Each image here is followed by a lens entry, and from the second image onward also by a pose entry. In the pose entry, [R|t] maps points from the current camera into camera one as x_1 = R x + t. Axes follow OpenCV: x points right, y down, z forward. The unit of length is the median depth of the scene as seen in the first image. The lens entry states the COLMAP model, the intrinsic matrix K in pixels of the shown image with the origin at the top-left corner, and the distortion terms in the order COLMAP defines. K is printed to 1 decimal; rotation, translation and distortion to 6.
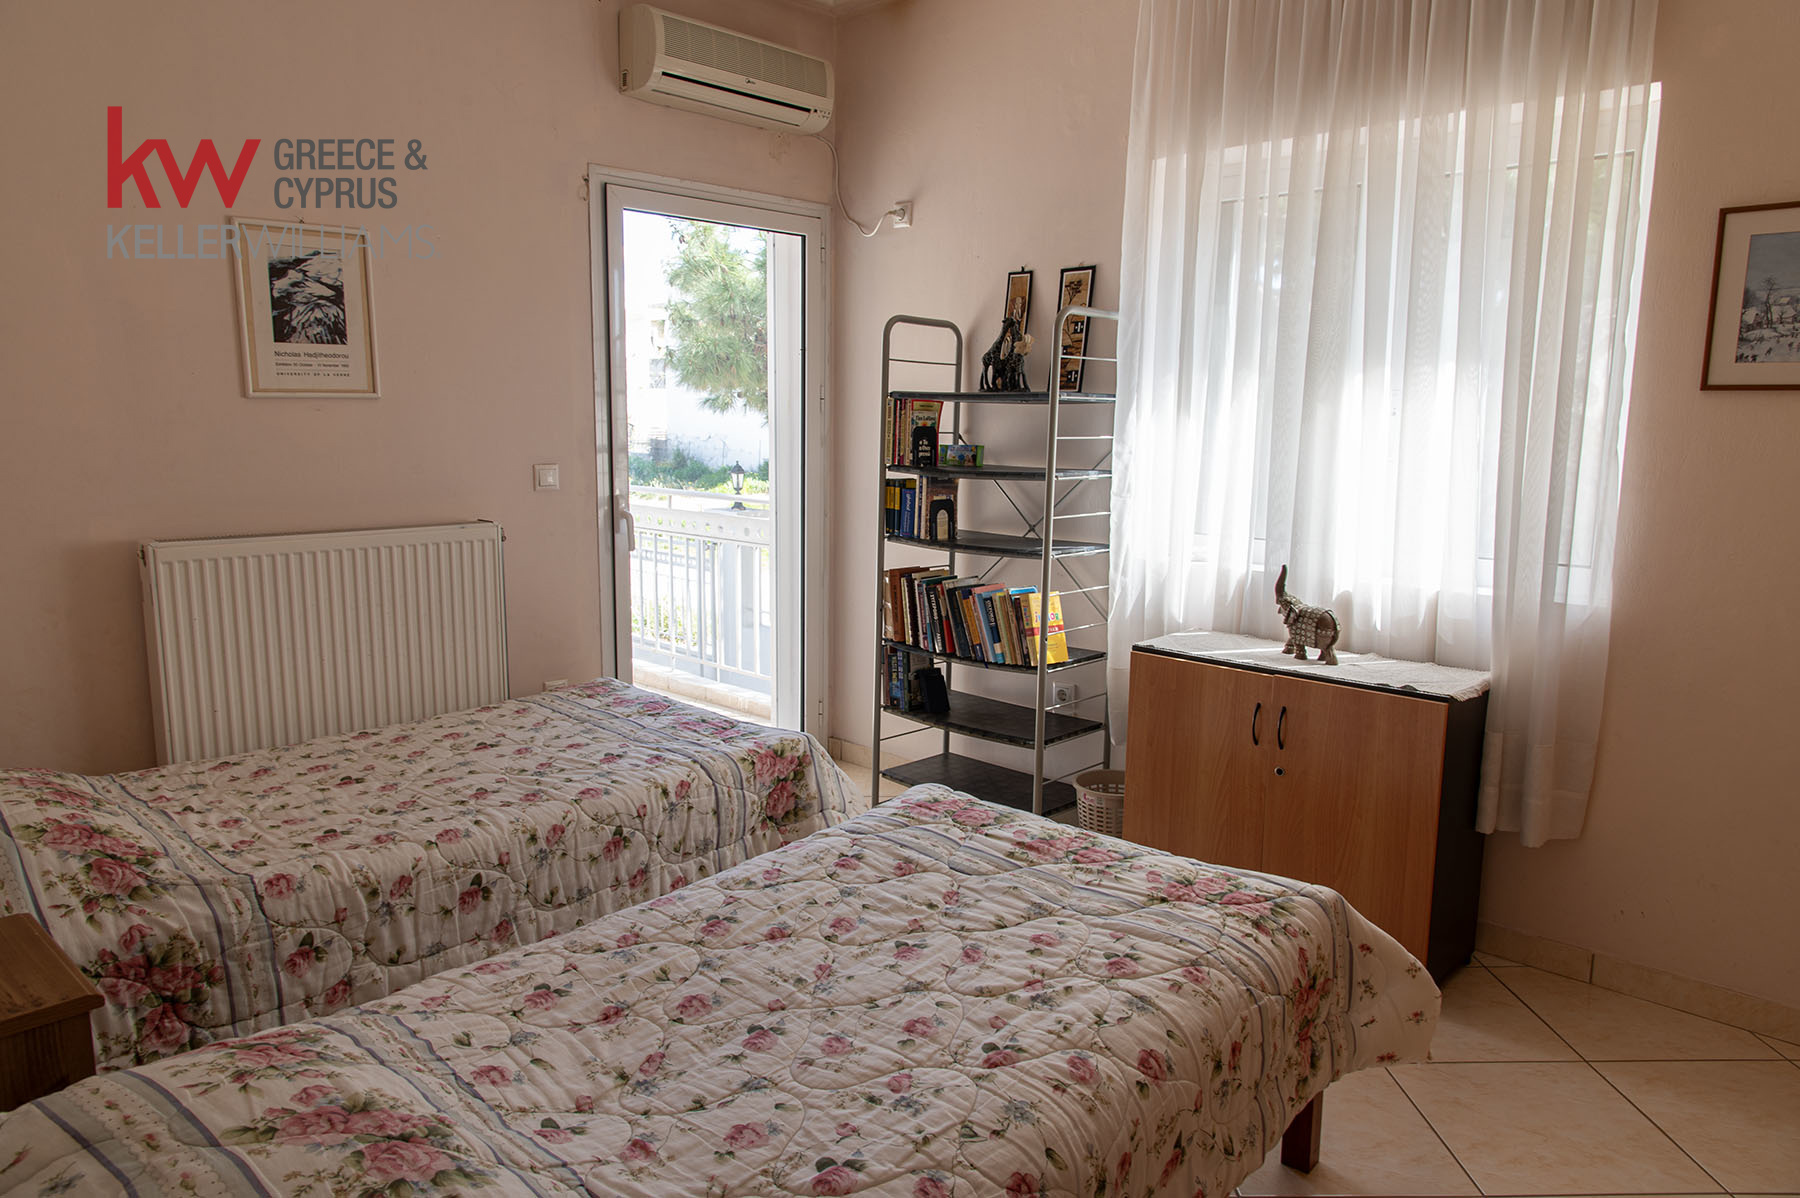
lens RADIAL K [[1204.0, 0, 899.0], [0, 1204.0, 595.5], [0, 0, 1]] dist [-0.002412, -0.002669]
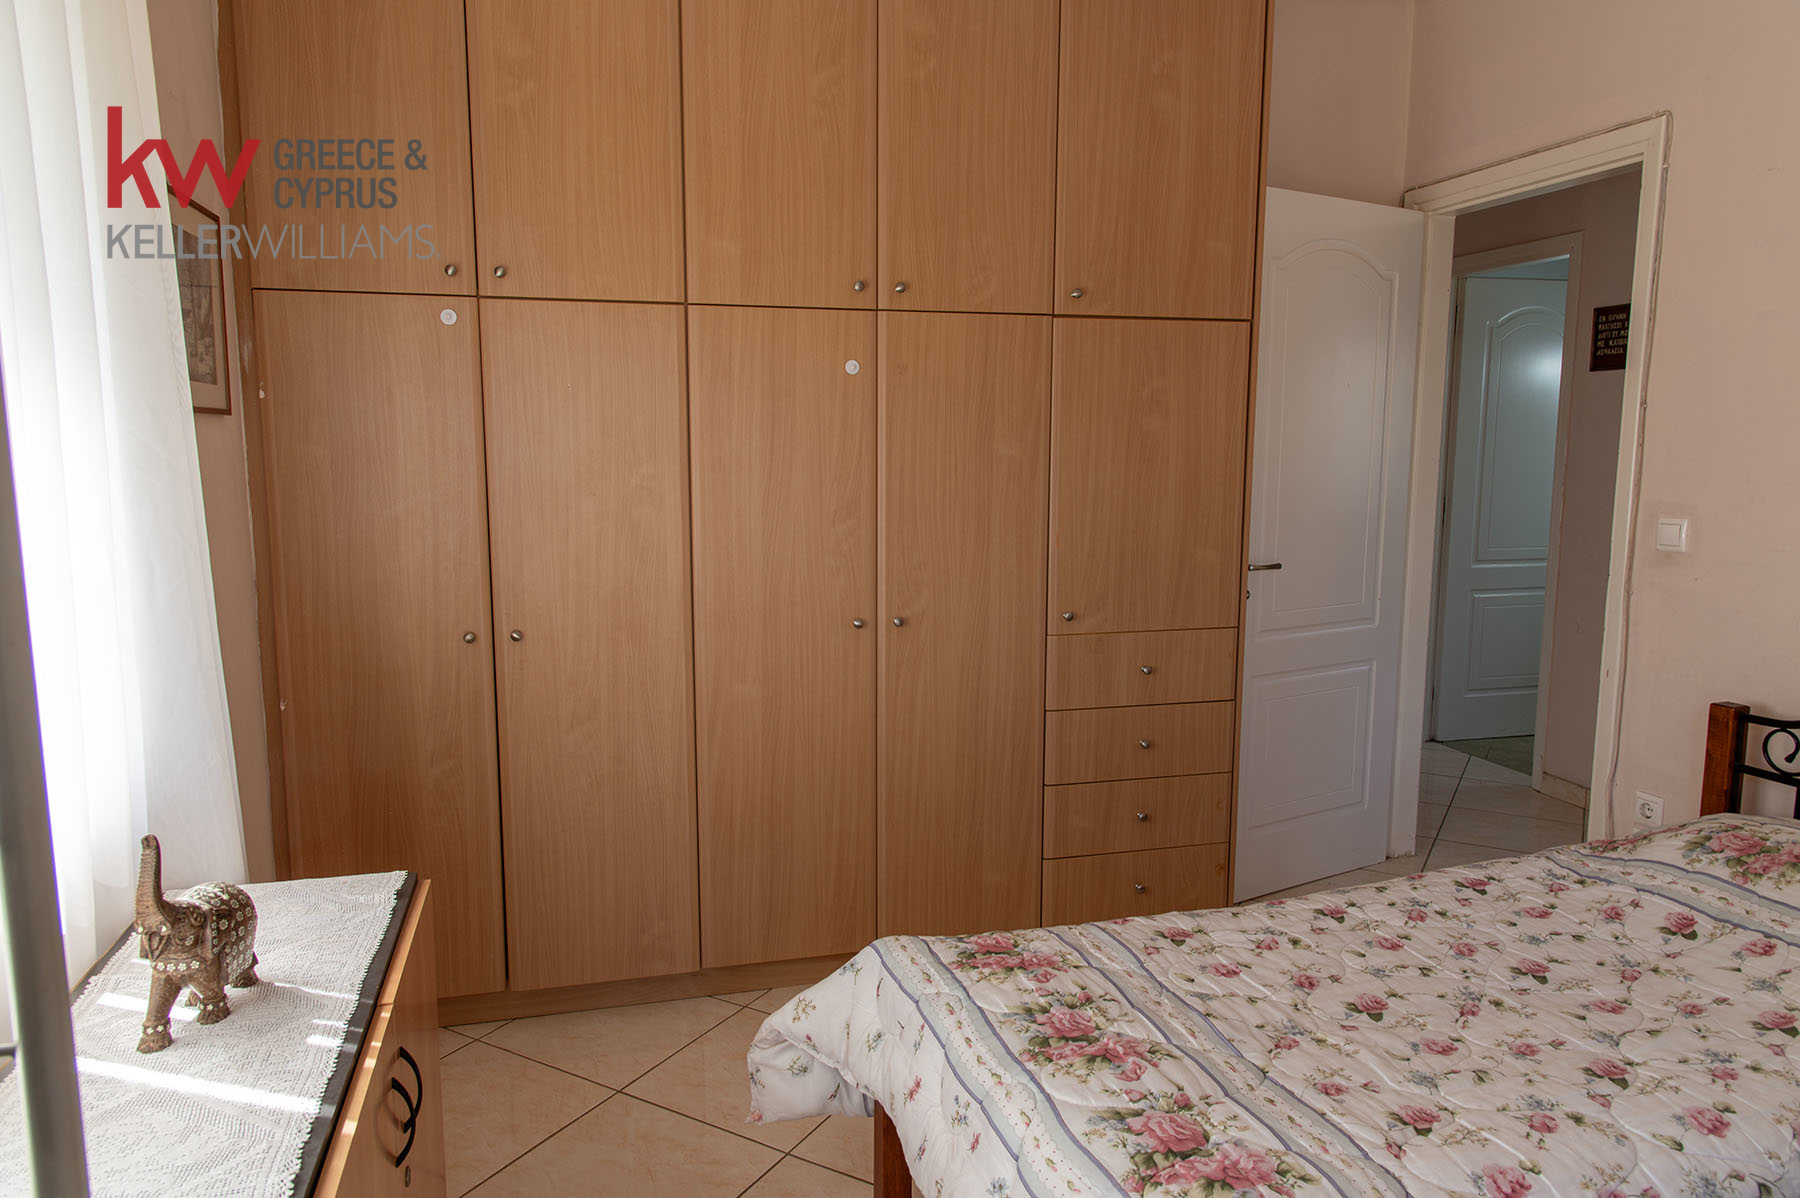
lens RADIAL K [[1204.0, 0, 898.1], [0, 1204.0, 598.4], [0, 0, 1]] dist [-0.002412, -0.002669]
pose [[-0.856667, -0.069310, 0.511193, -0.140902], [0.085607, 0.958093, 0.273365, -0.318524], [-0.508717, 0.277944, -0.814834, 1.935299]]
